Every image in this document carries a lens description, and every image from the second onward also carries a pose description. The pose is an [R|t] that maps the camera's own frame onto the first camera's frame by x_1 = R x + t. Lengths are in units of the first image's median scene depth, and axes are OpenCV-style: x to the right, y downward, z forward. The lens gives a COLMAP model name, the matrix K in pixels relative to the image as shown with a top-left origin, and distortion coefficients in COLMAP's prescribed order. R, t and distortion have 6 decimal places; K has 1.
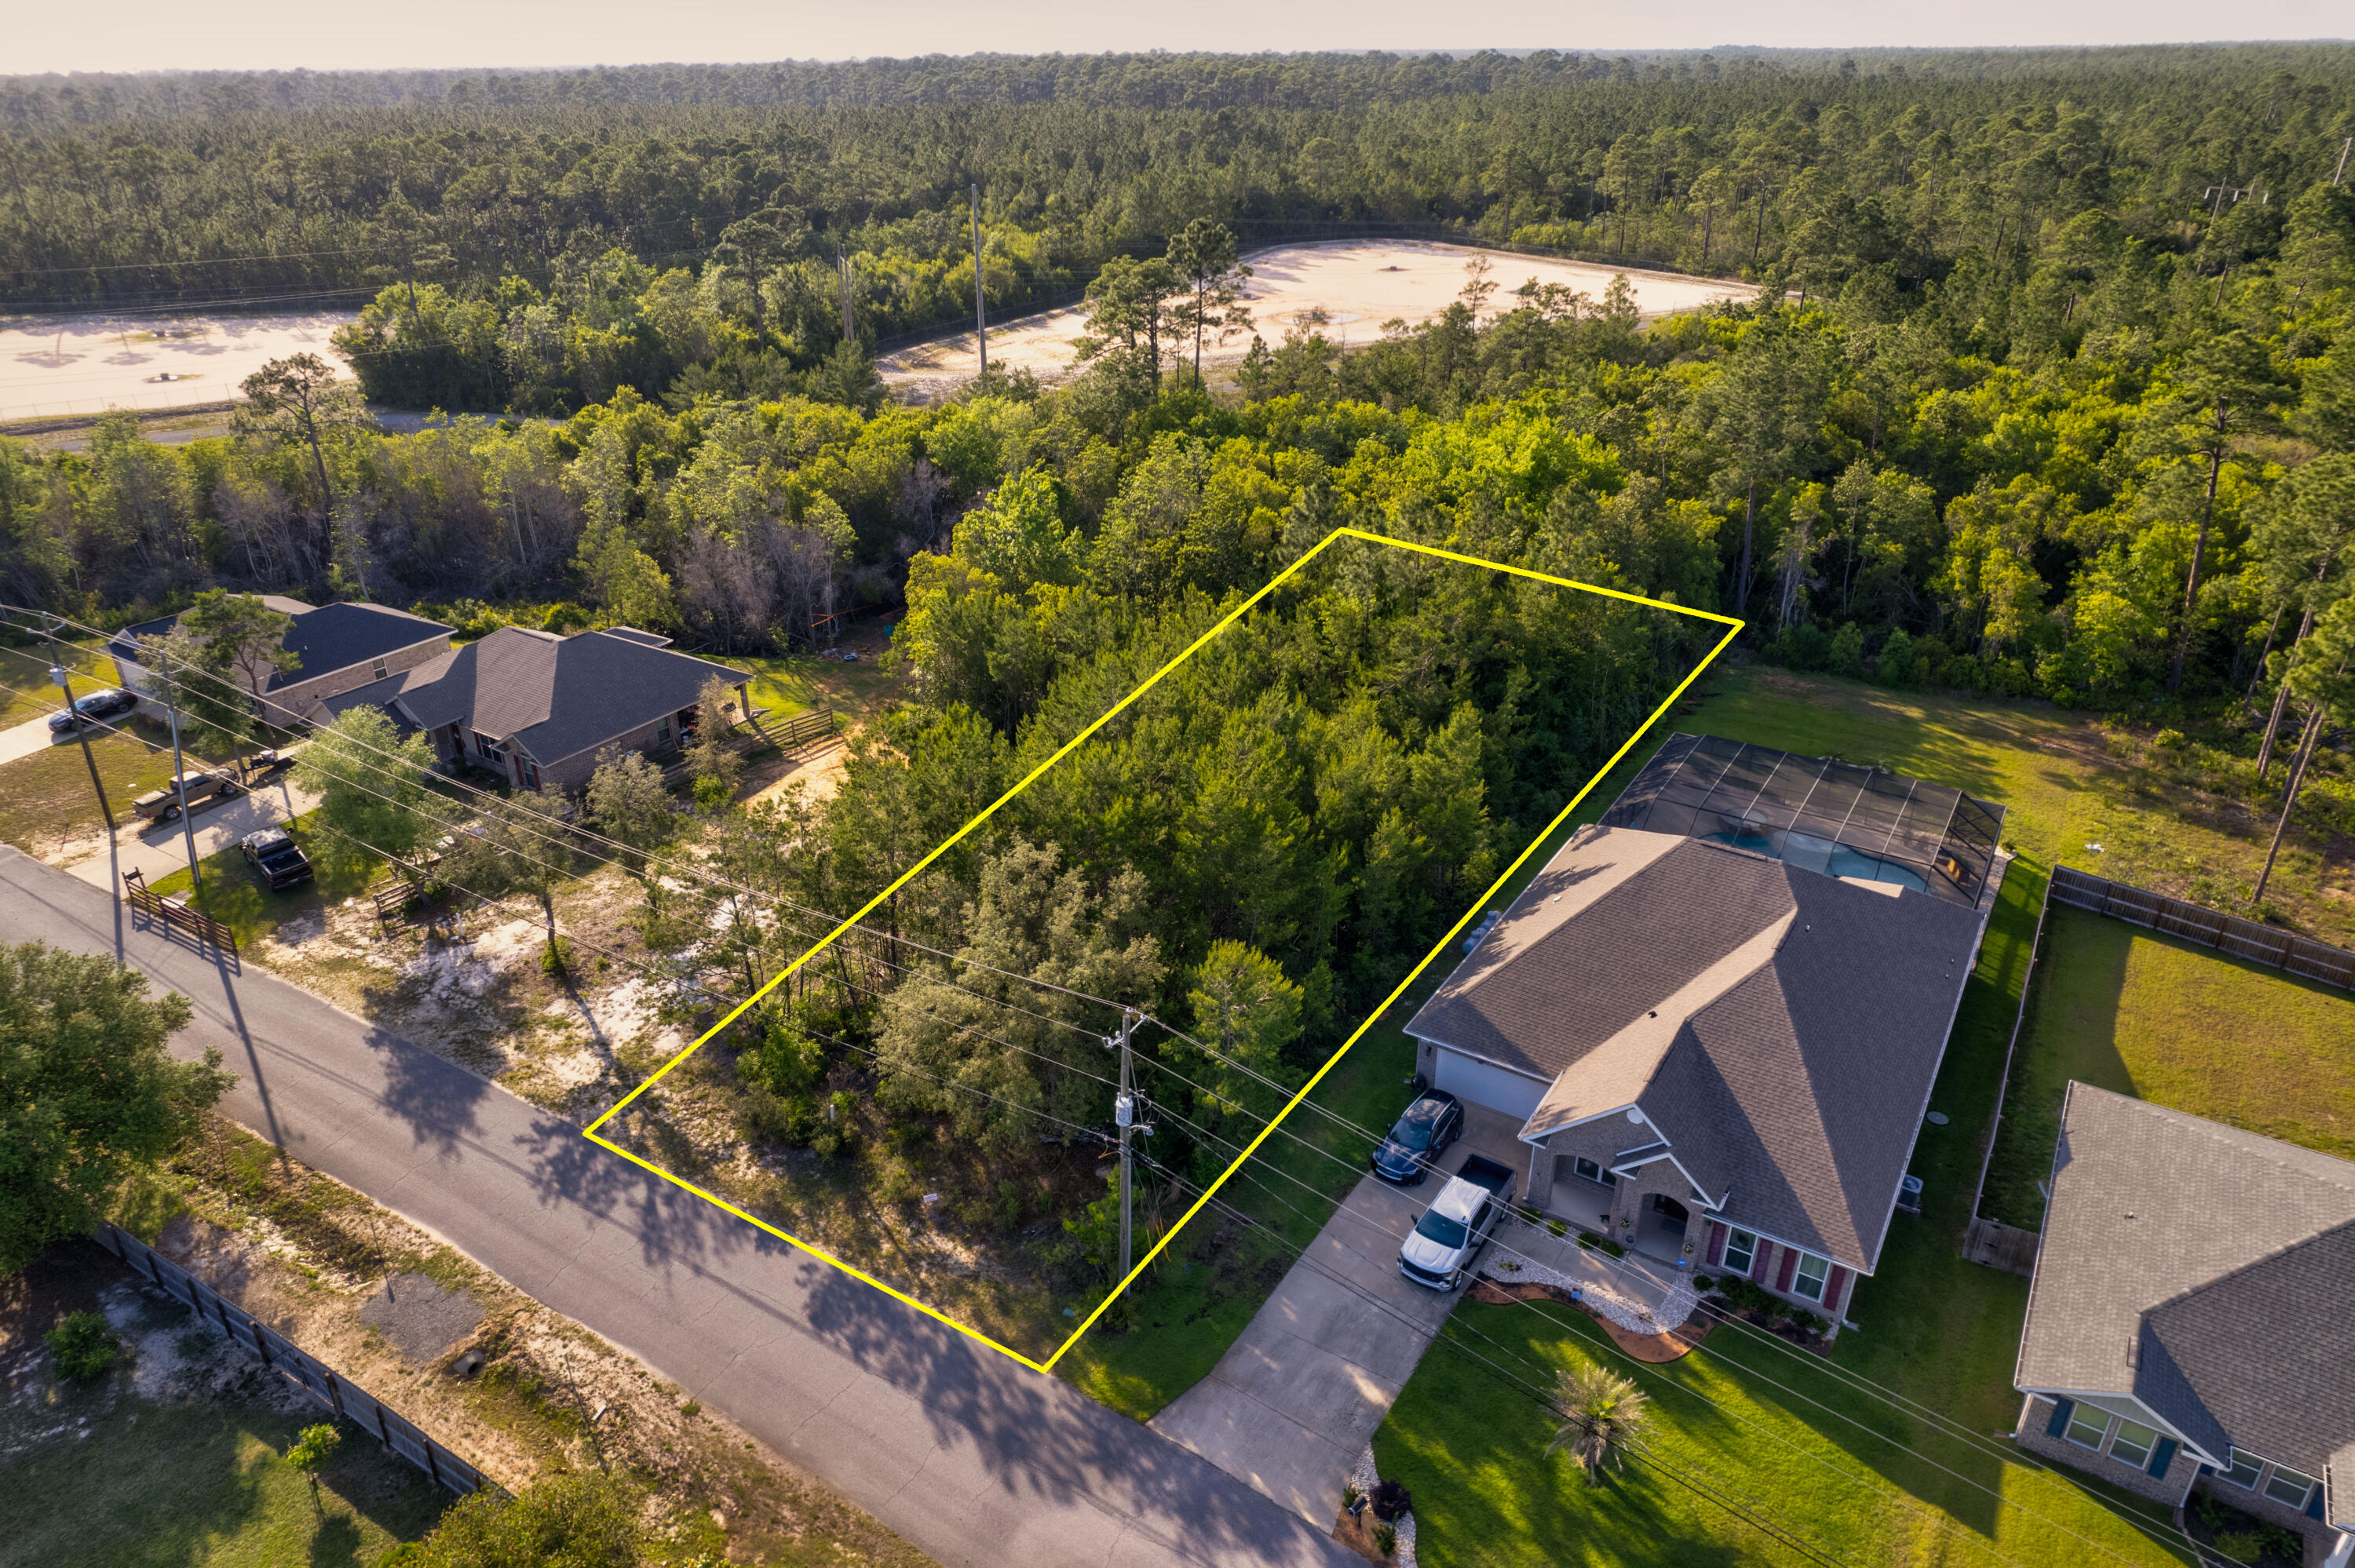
lens RADIAL K [[1506.0, 0, 1183.6], [0, 1506.0, 793.6], [0, 0, 1]] dist [-0.078630, 0.073899]
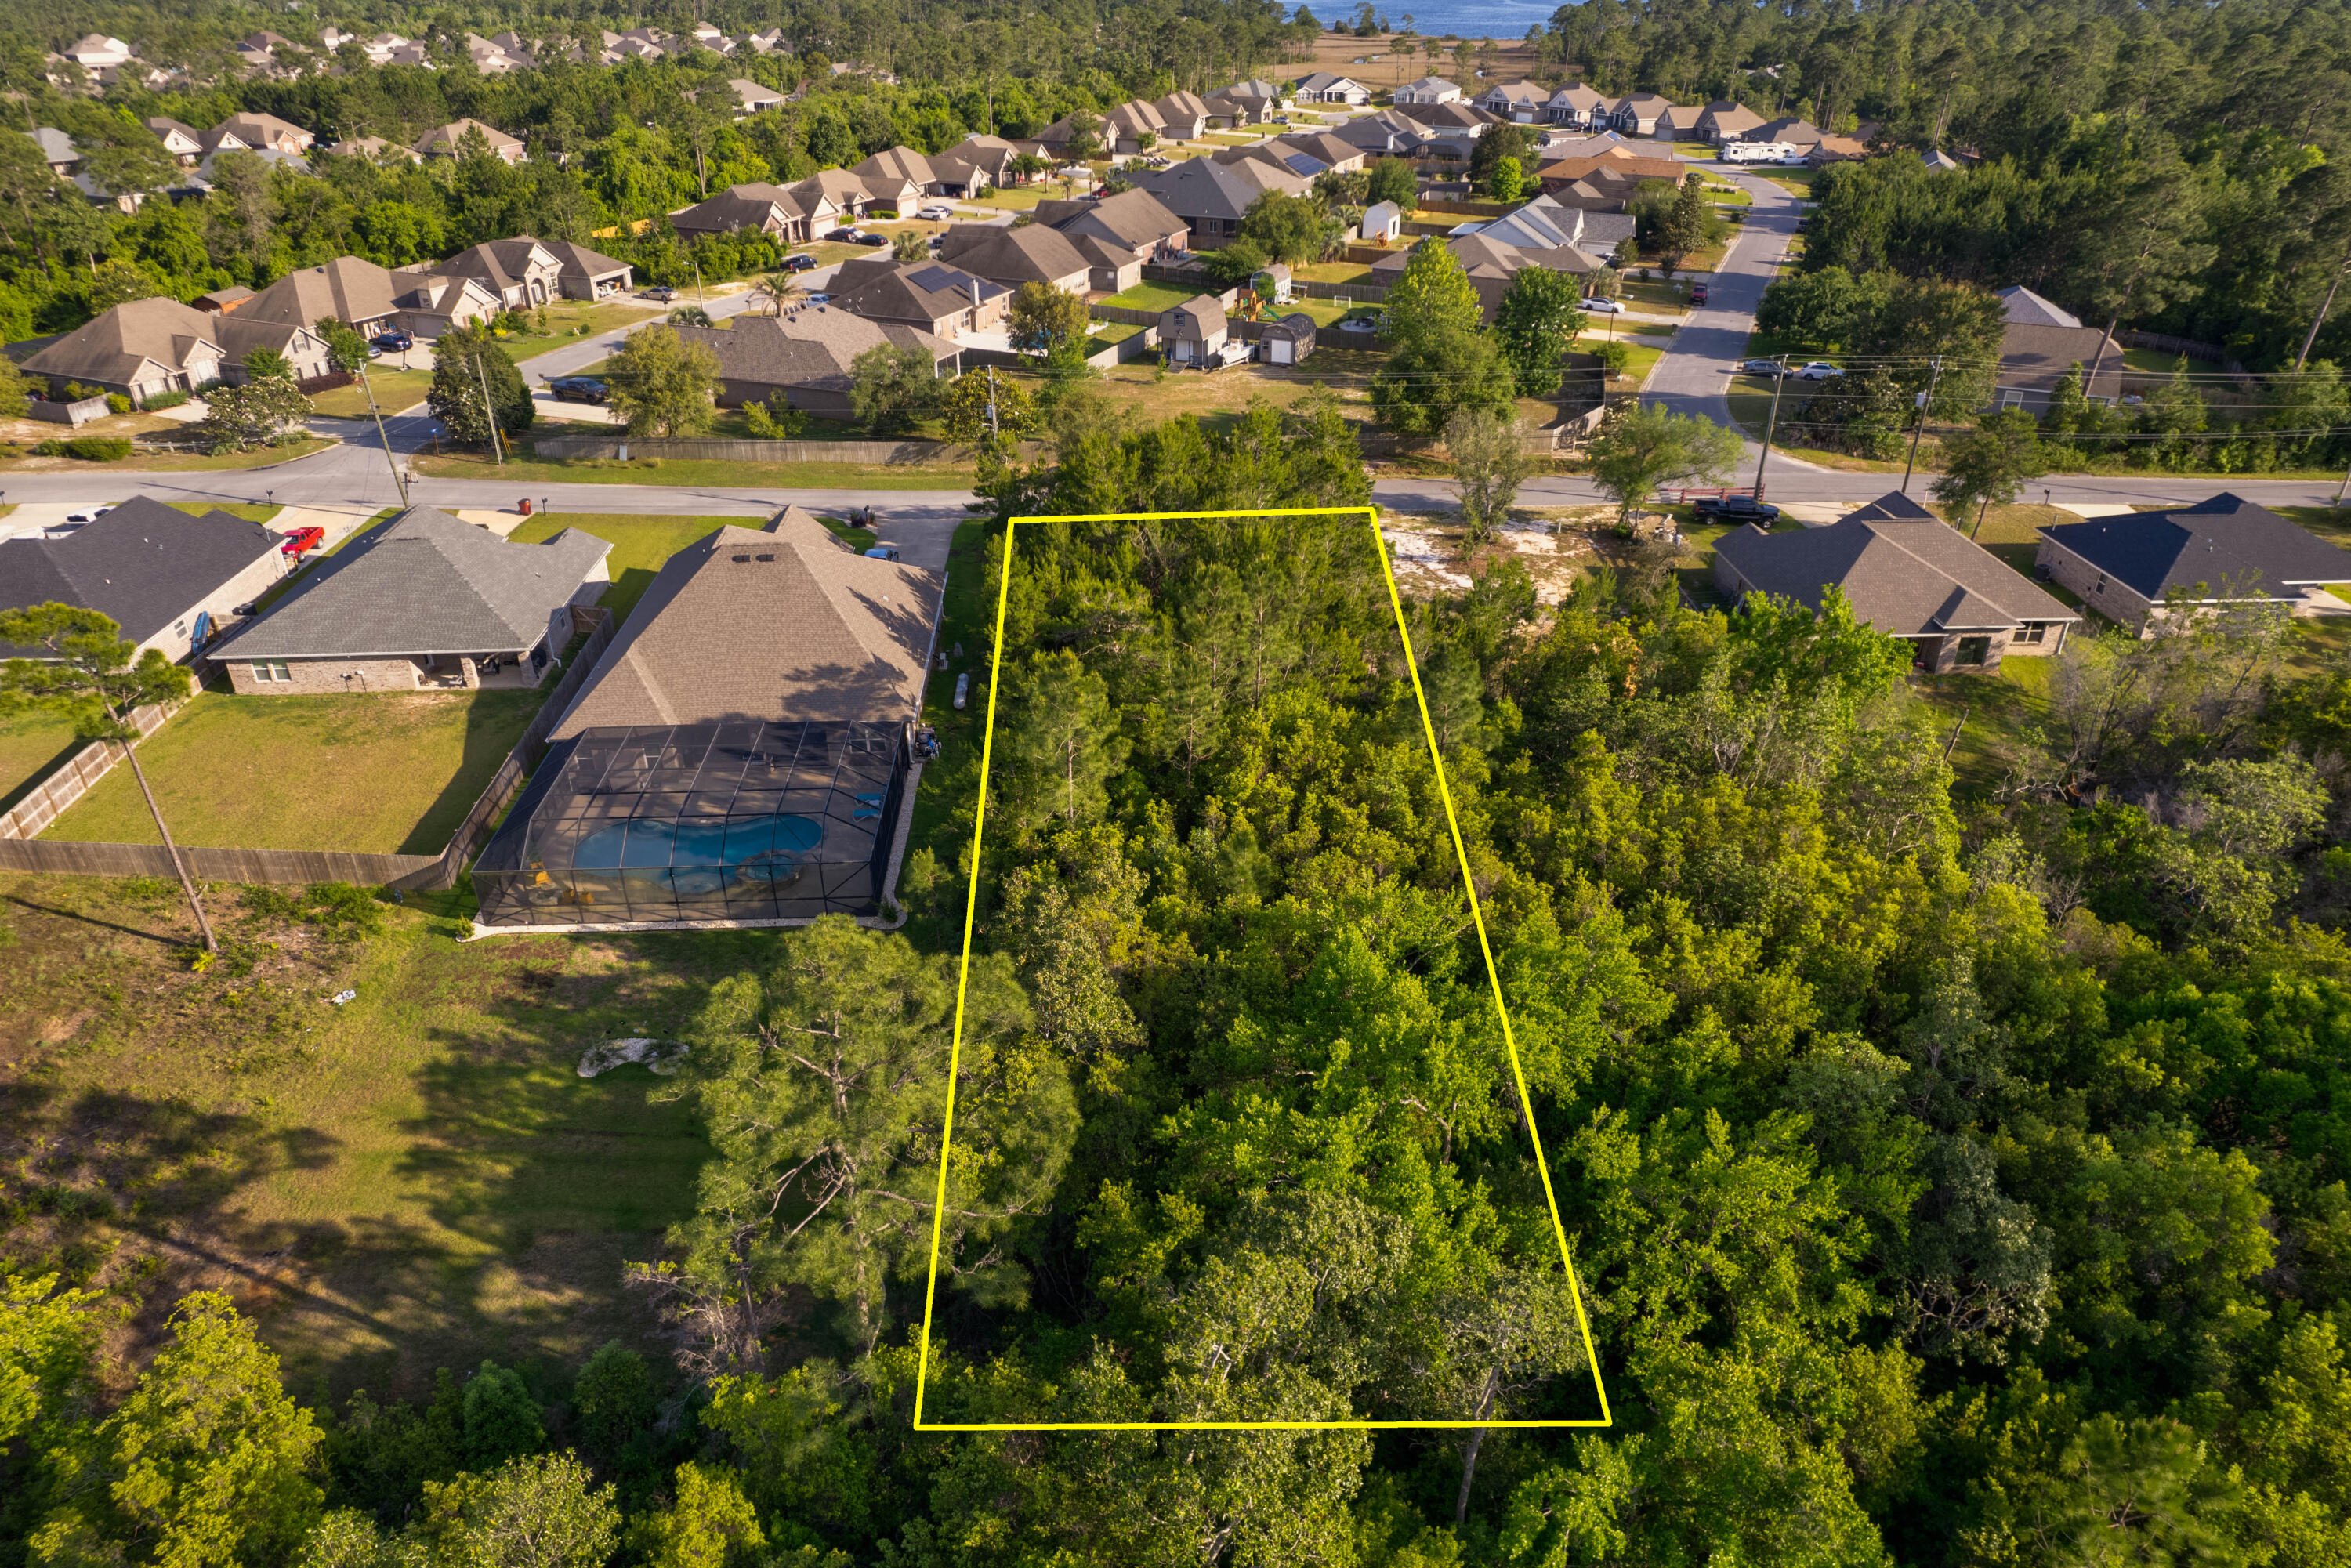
lens RADIAL K [[1516.5, 0, 1185.7], [0, 1516.5, 782.5], [0, 0, 1]] dist [-0.098978, 0.097878]
pose [[-0.808250, 0.295217, -0.509488, 0.756239], [-0.257413, 0.601045, 0.756627, -0.904780], [0.529594, 0.742693, -0.409802, 1.790860]]
